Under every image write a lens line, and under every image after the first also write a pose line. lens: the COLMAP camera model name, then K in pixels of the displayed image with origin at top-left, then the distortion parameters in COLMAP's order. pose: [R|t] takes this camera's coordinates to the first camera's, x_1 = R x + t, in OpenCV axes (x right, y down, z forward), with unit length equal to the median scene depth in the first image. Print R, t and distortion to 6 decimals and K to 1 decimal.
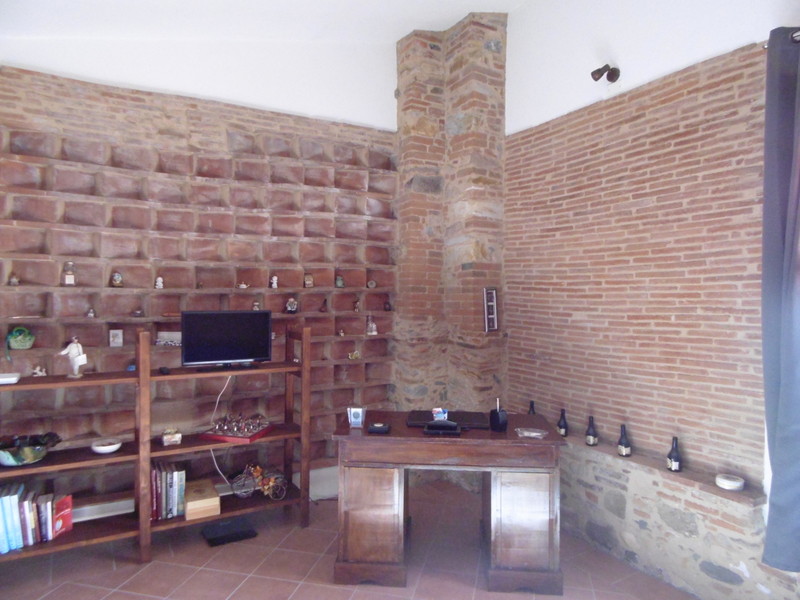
lens RADIAL K [[524.8, 0, 399.0], [0, 524.8, 298.7], [0, 0, 1]] dist [0.007264, -0.010522]
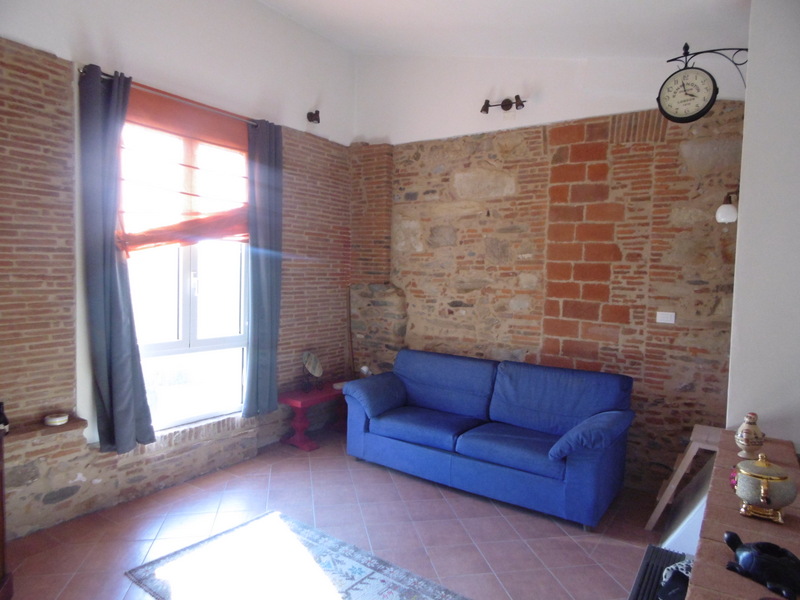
lens RADIAL K [[524.8, 0, 399.8], [0, 524.8, 300.5], [0, 0, 1]] dist [0.007264, -0.010522]
pose [[-0.416021, -0.062318, 0.907217, -0.563736], [-0.016971, 0.998007, 0.060773, -0.007706], [-0.909197, 0.009886, -0.416249, 0.567594]]
